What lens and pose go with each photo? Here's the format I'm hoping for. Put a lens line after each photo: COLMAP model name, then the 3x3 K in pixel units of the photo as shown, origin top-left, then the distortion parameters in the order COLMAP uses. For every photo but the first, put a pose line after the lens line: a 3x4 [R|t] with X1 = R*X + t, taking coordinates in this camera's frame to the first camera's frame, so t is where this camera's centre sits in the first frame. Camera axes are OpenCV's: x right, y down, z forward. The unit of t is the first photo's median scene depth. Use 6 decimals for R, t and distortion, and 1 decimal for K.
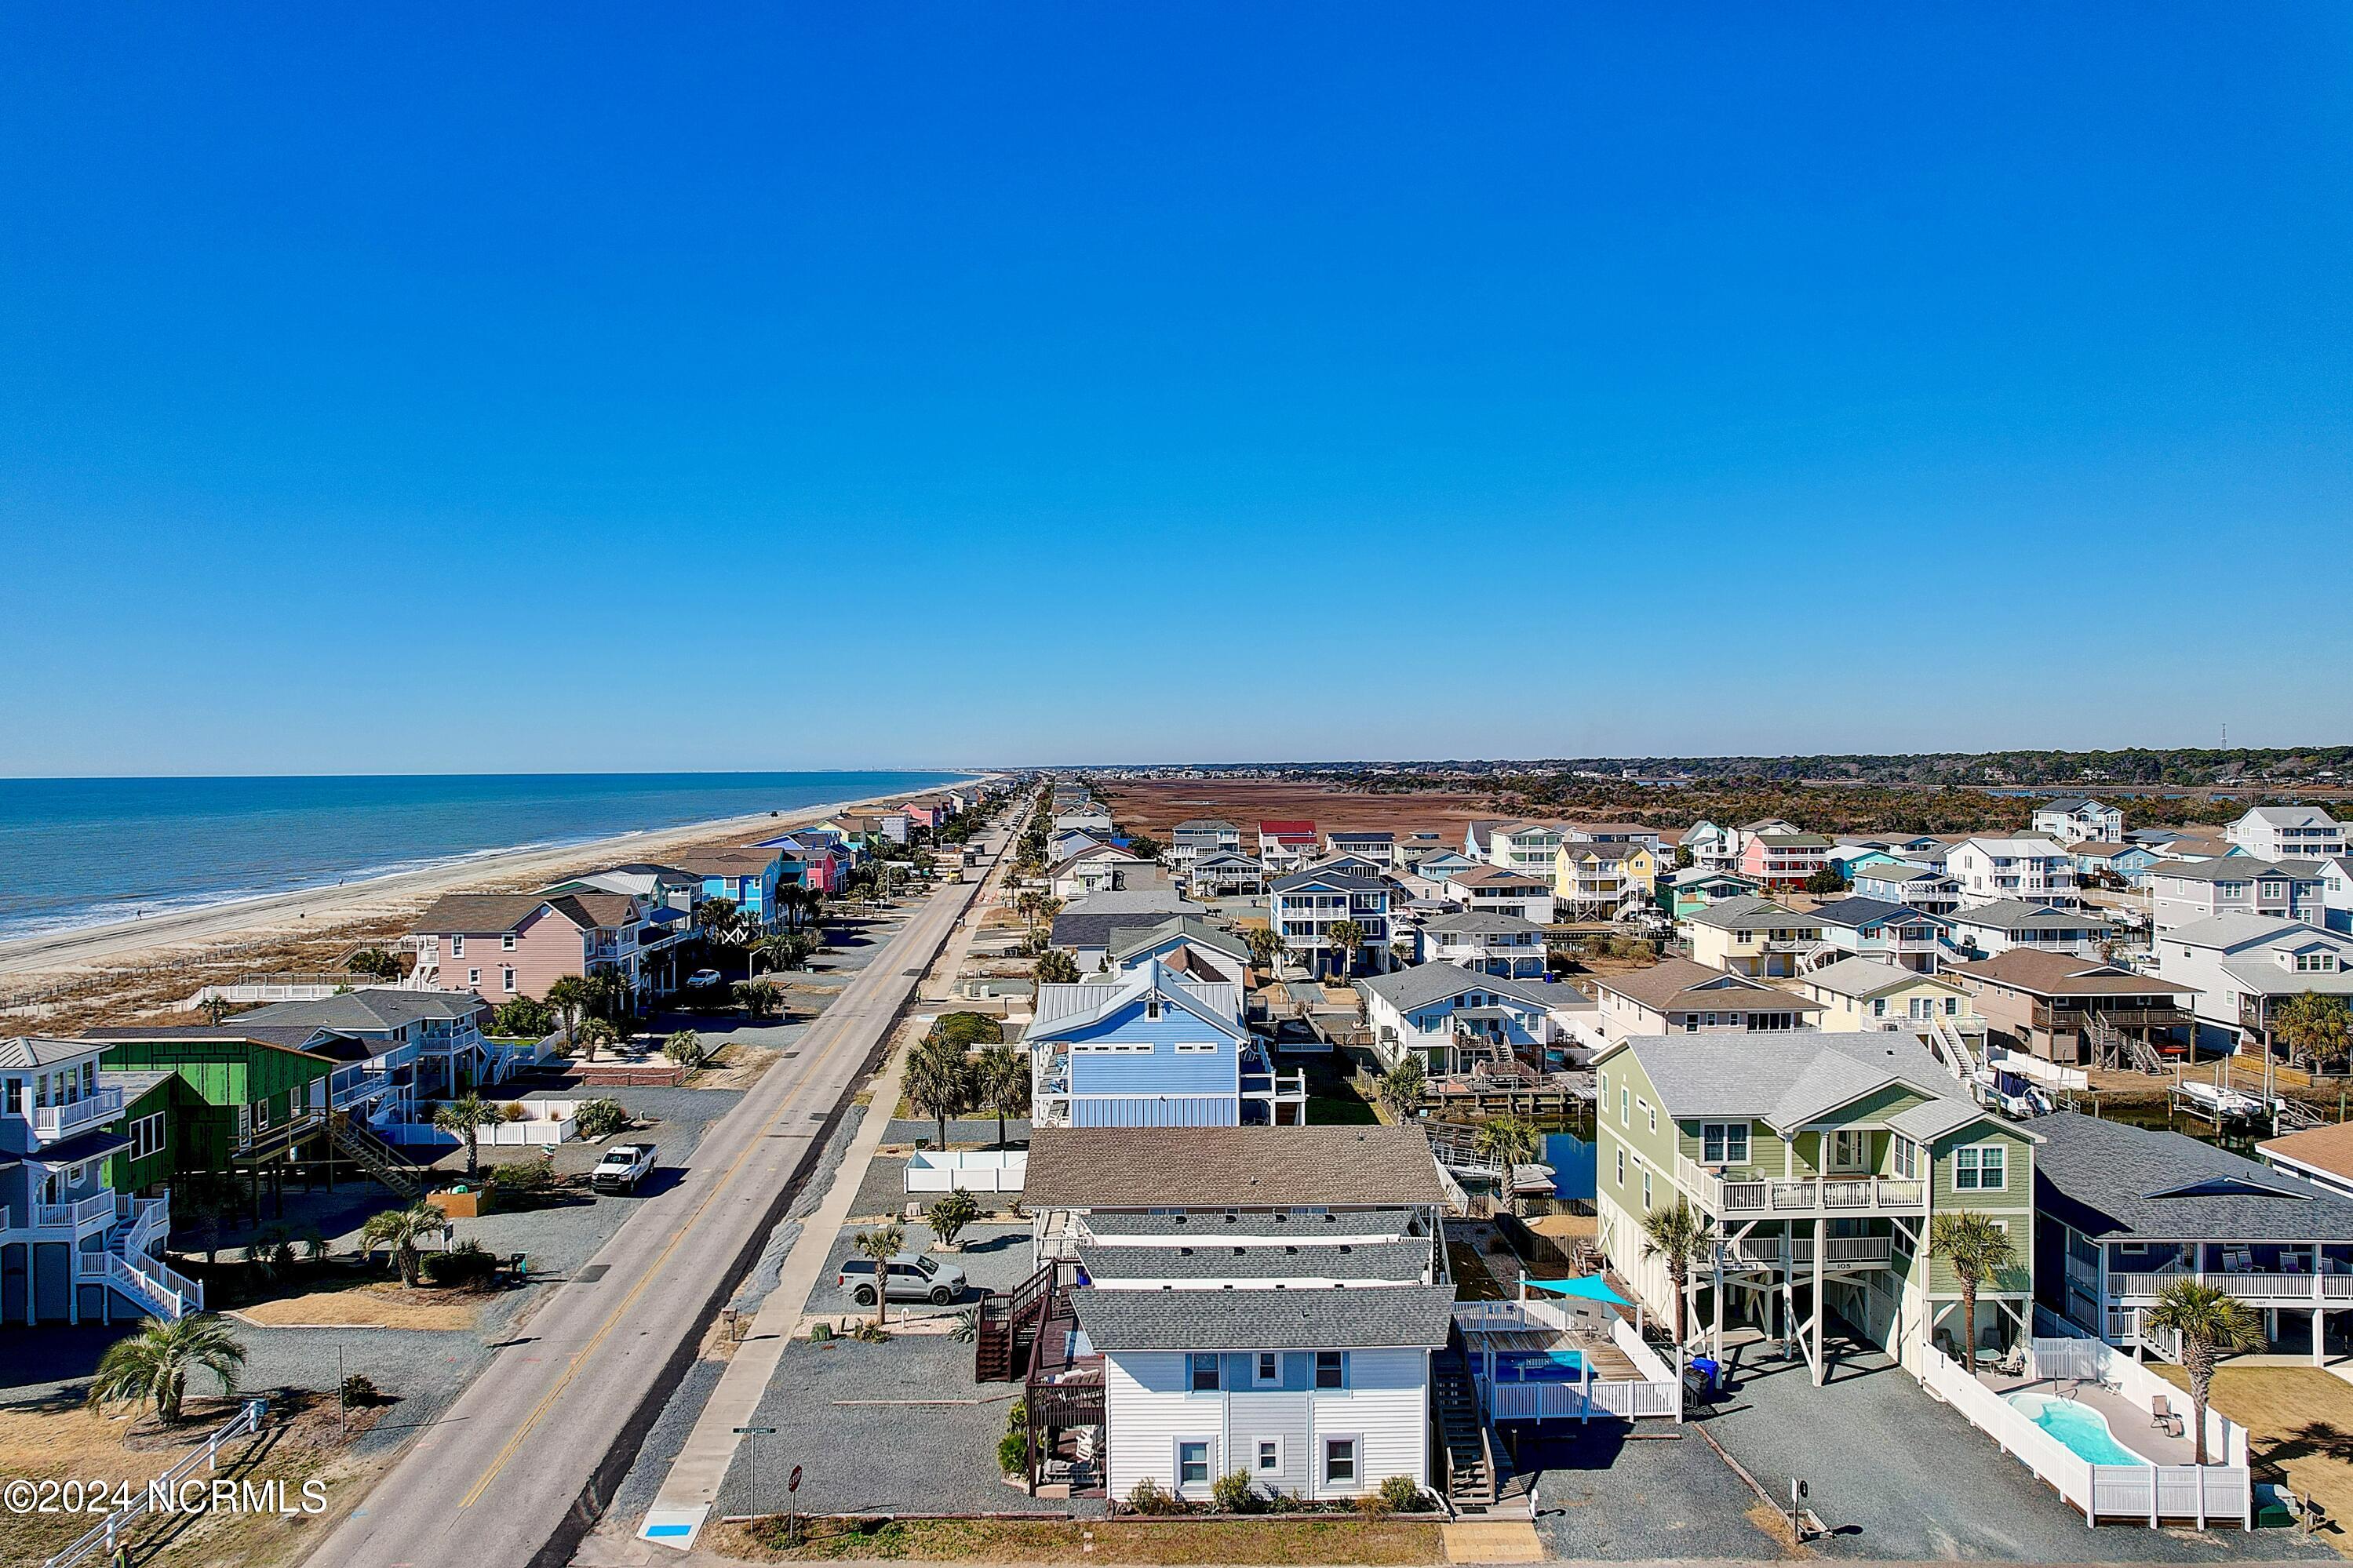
lens RADIAL K [[1505.5, 0, 1160.5], [0, 1505.5, 778.0], [0, 0, 1]] dist [-0.074473, 0.070423]
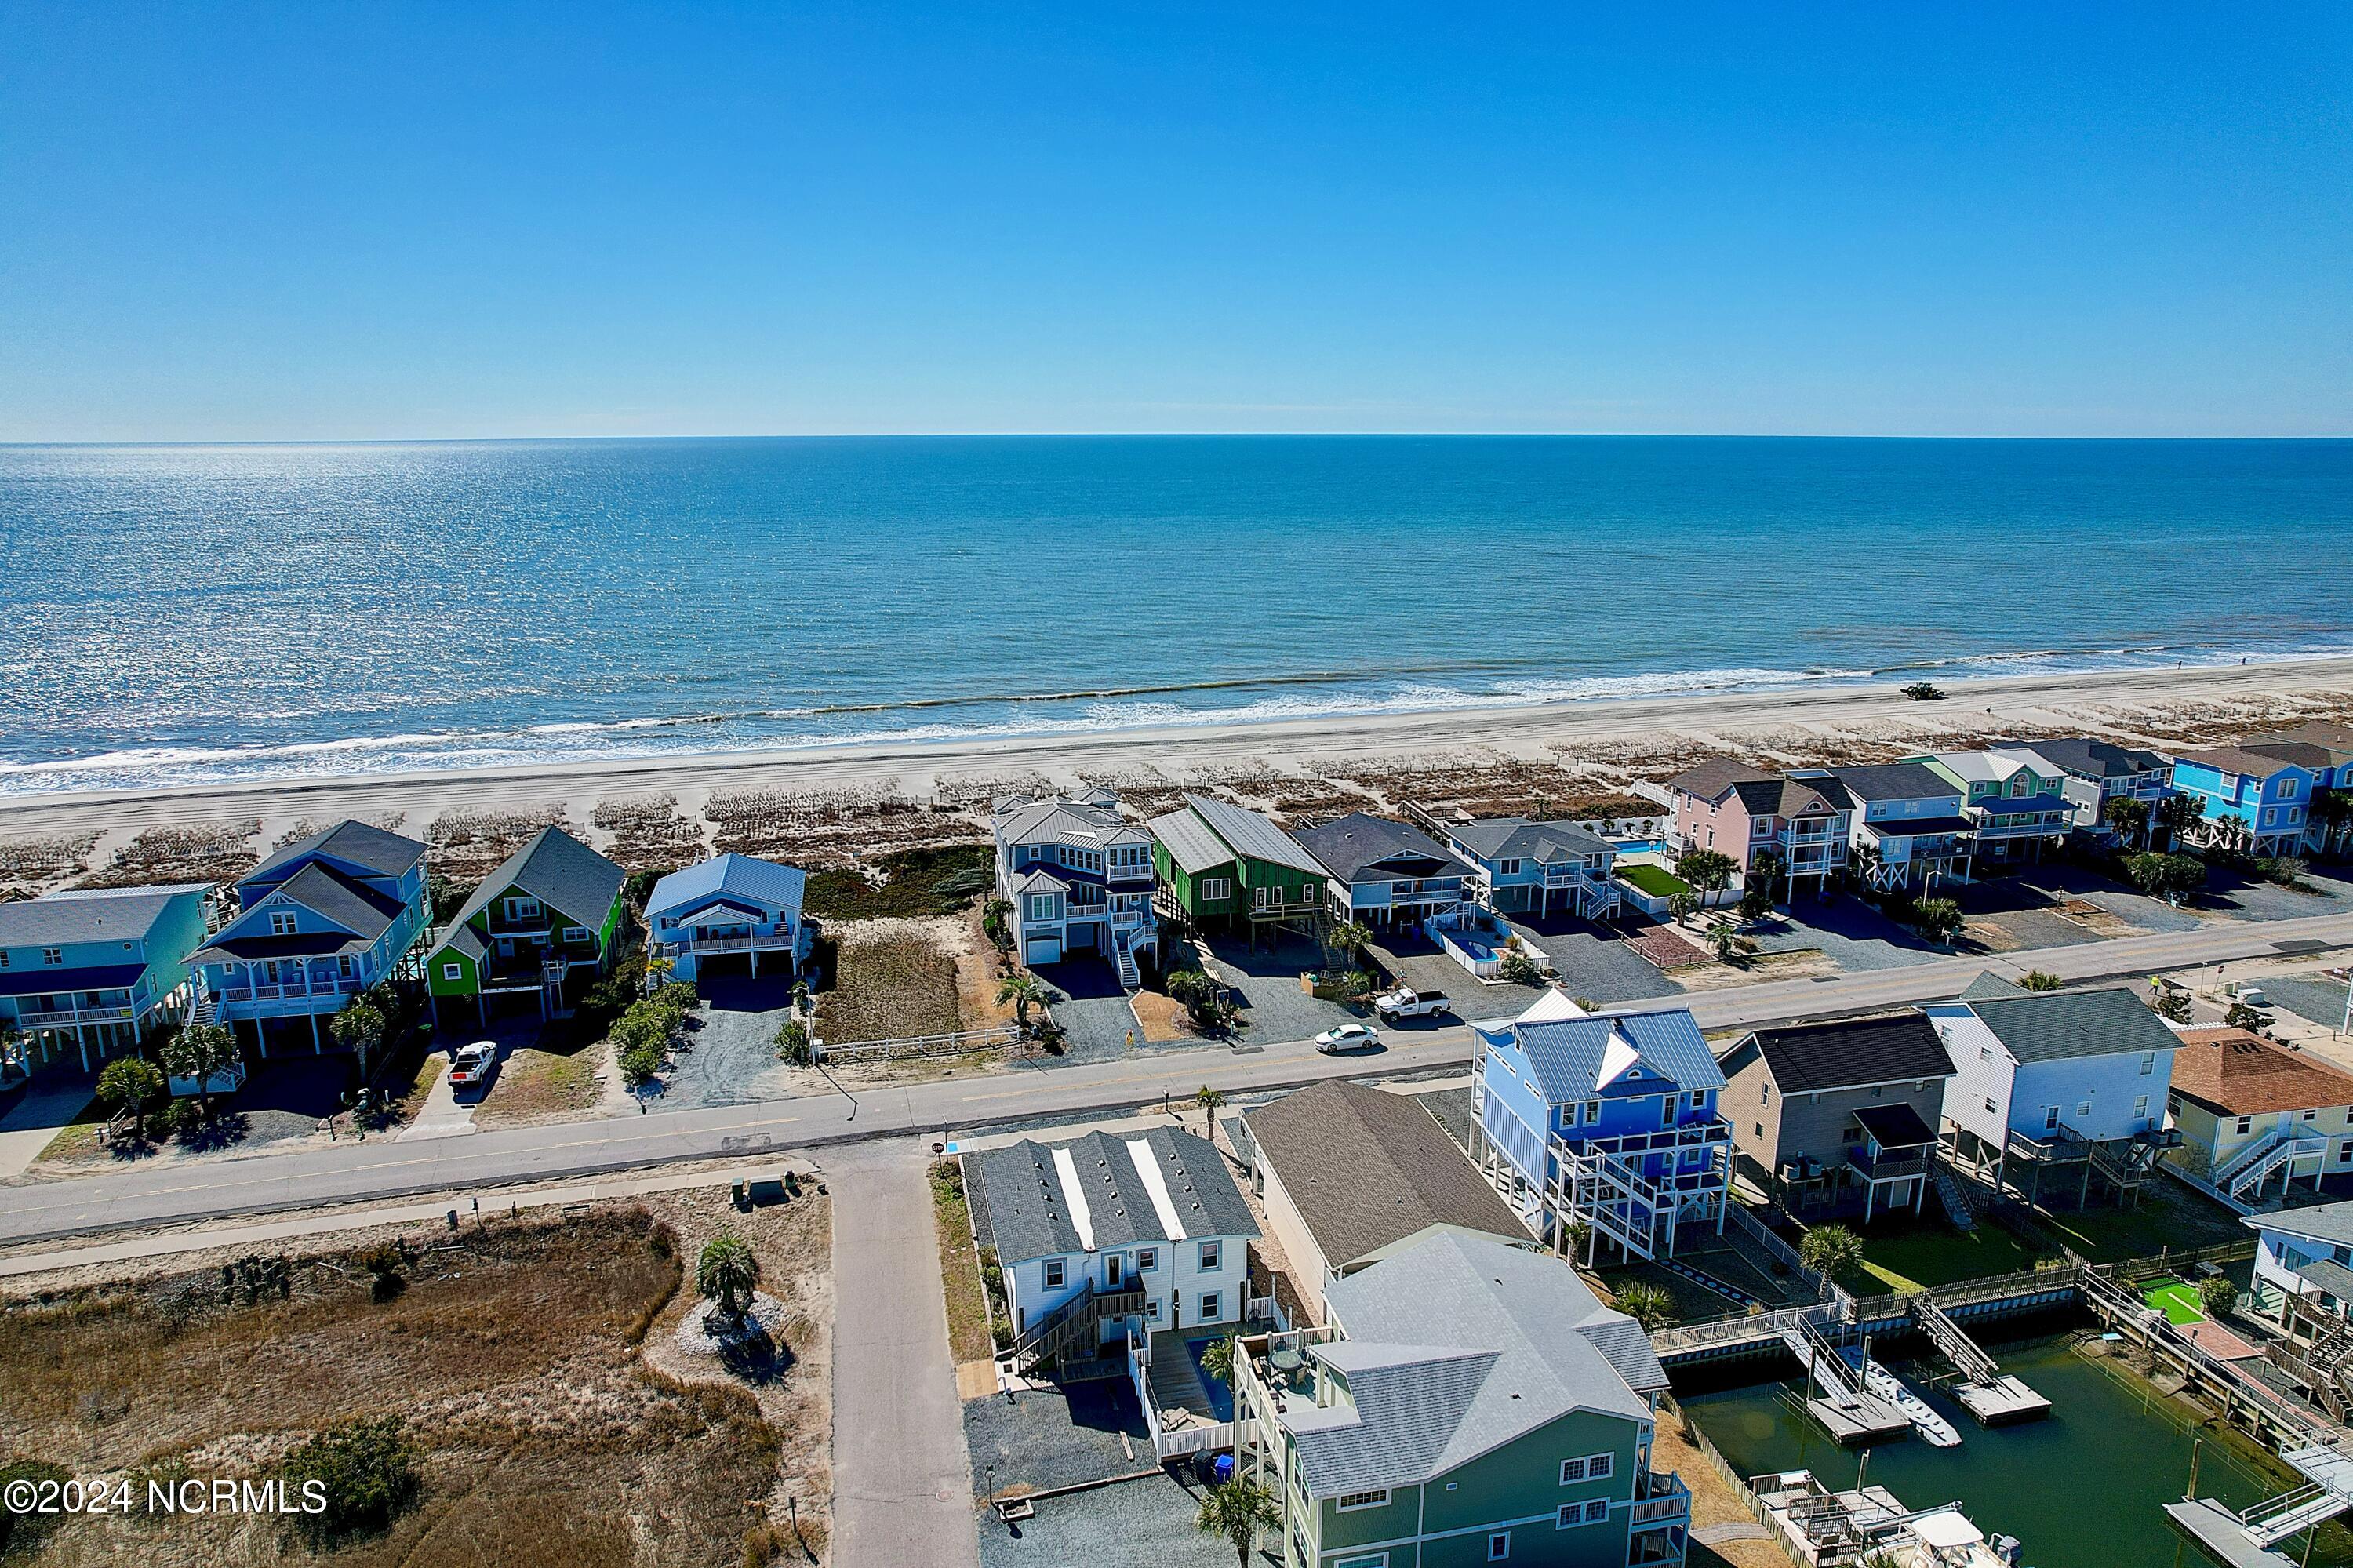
lens RADIAL K [[1502.1, 0, 1160.5], [0, 1502.1, 785.5], [0, 0, 1]] dist [-0.064392, 0.053079]
pose [[0.205120, 0.234651, -0.950192, 0.663149], [-0.008216, 0.971214, 0.238069, -0.207634], [0.978702, -0.041026, 0.201143, 0.347366]]
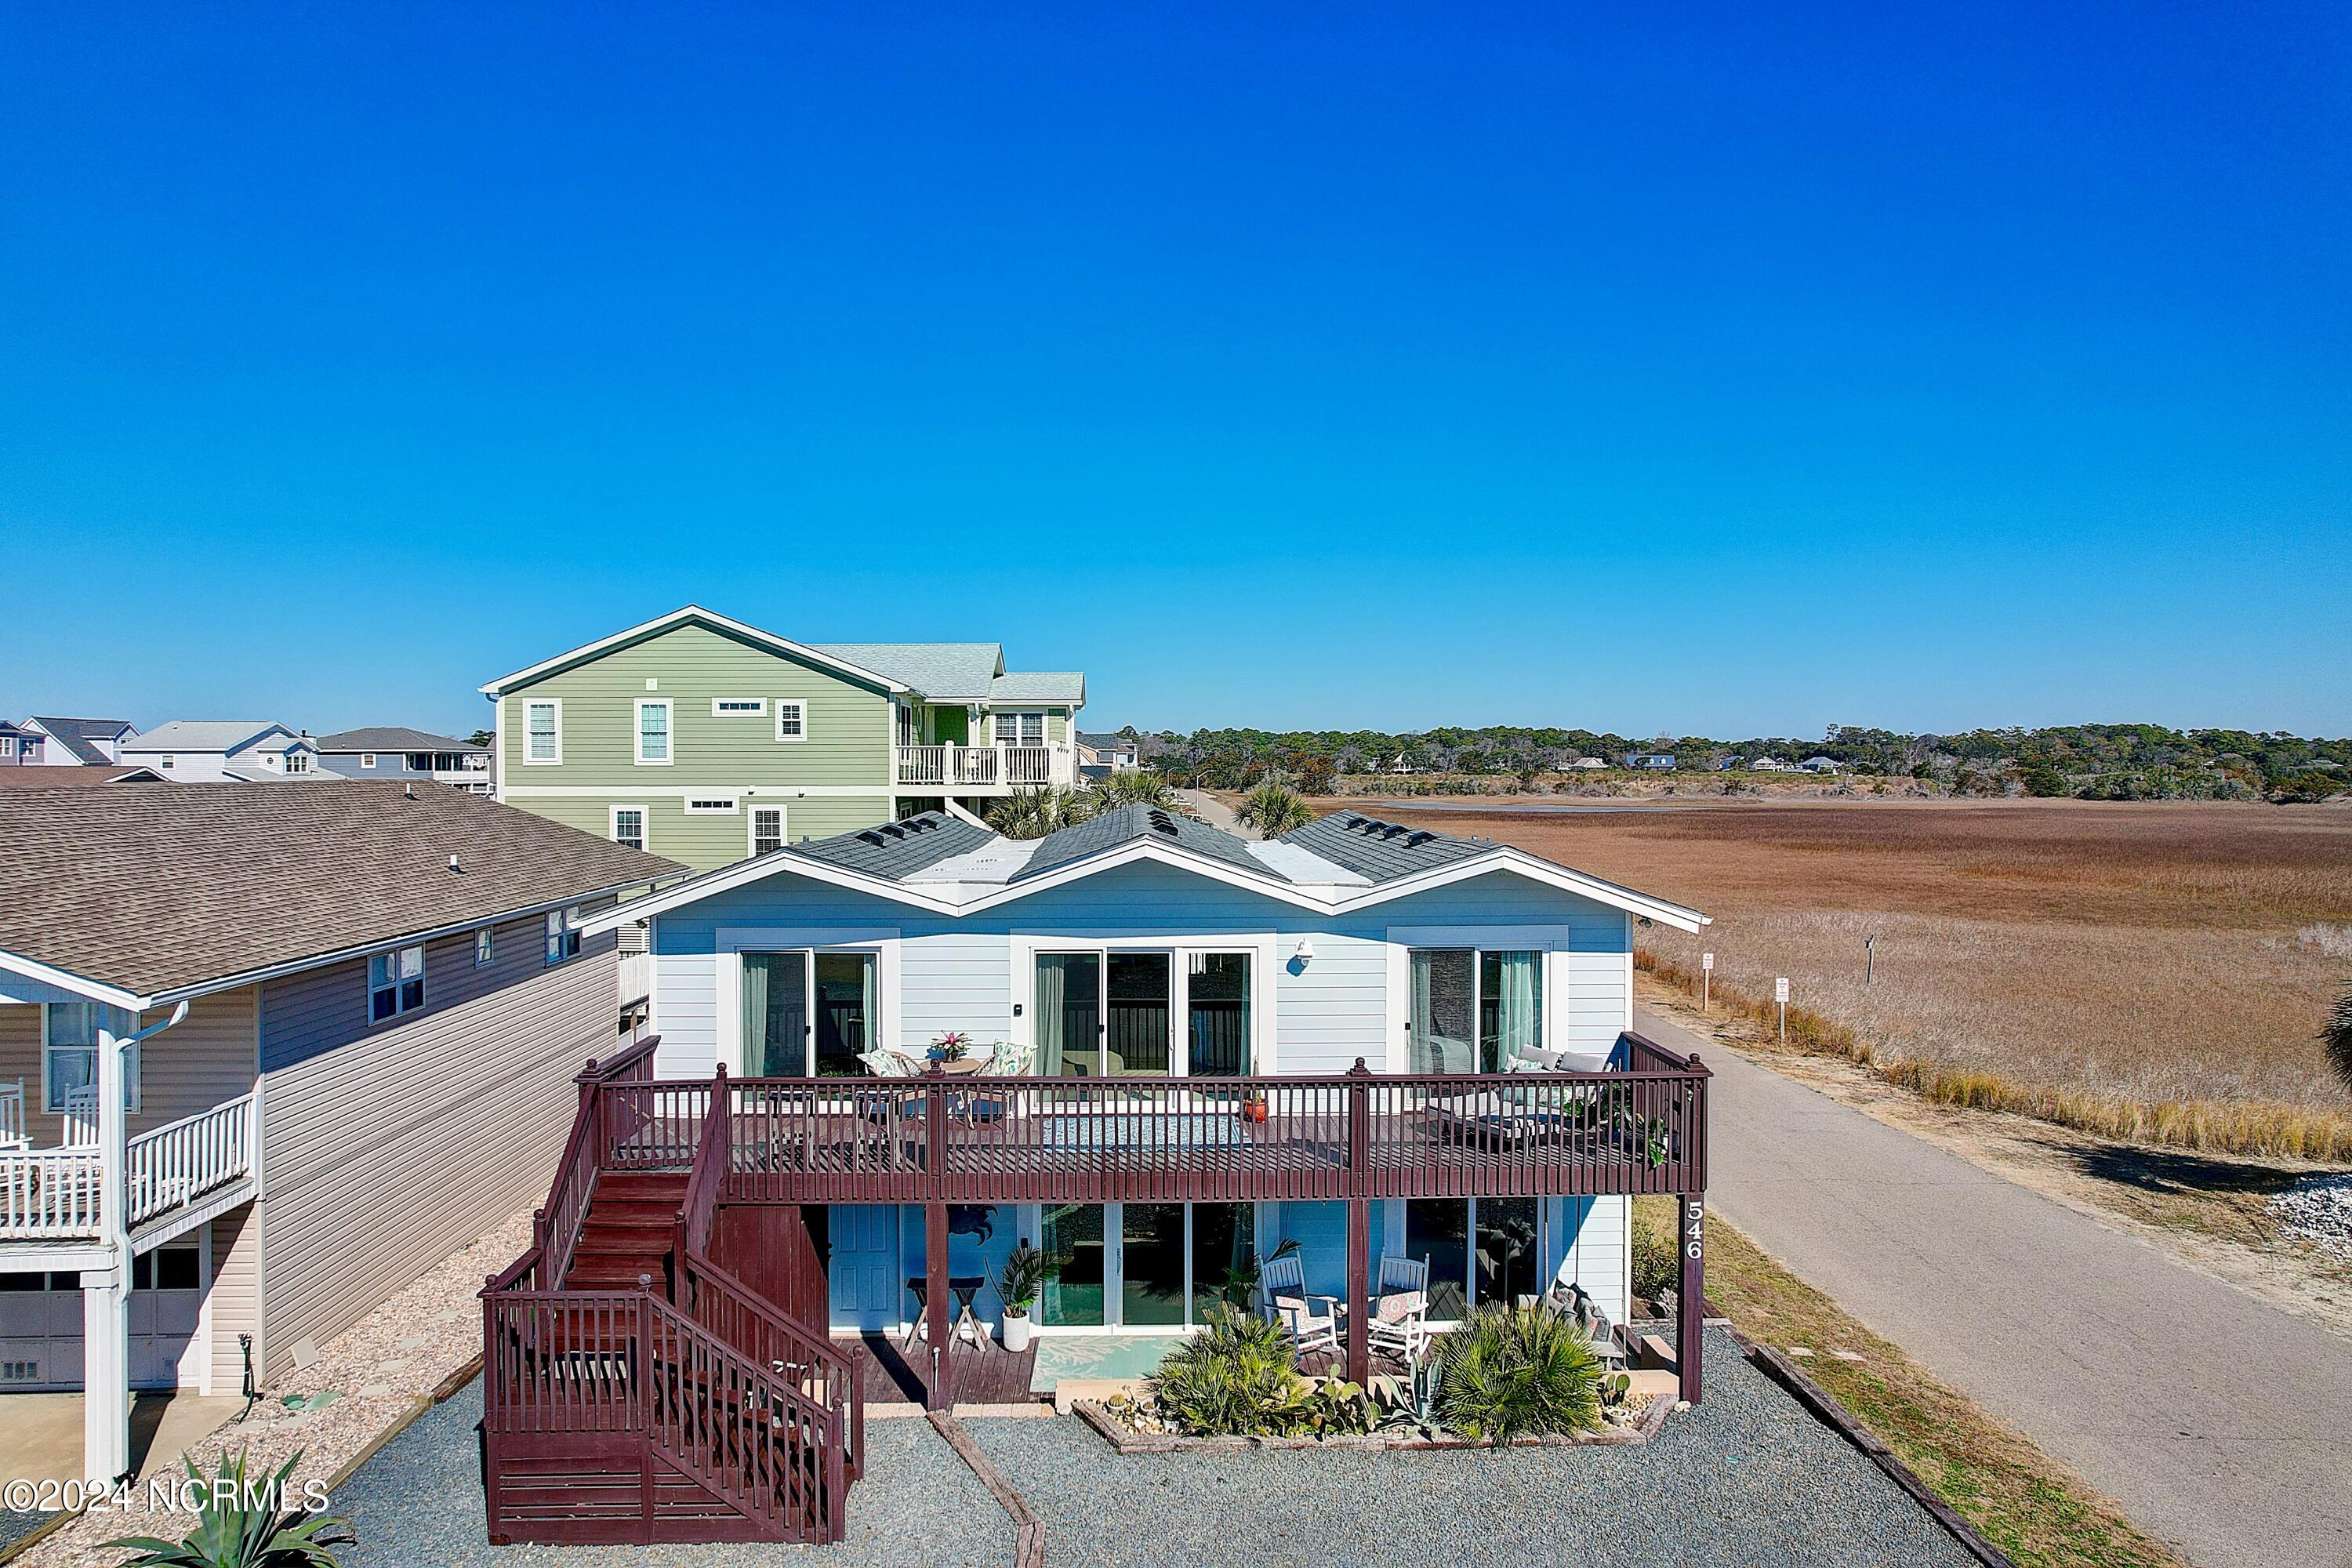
lens RADIAL K [[1501.4, 0, 1160.0], [0, 1501.4, 785.5], [0, 0, 1]] dist [-0.064392, 0.053079]
pose [[-0.016297, -0.005802, 0.999850, -0.174440], [0.009659, 0.999936, 0.005960, 0.138409], [-0.999821, 0.009755, -0.016240, 0.462115]]
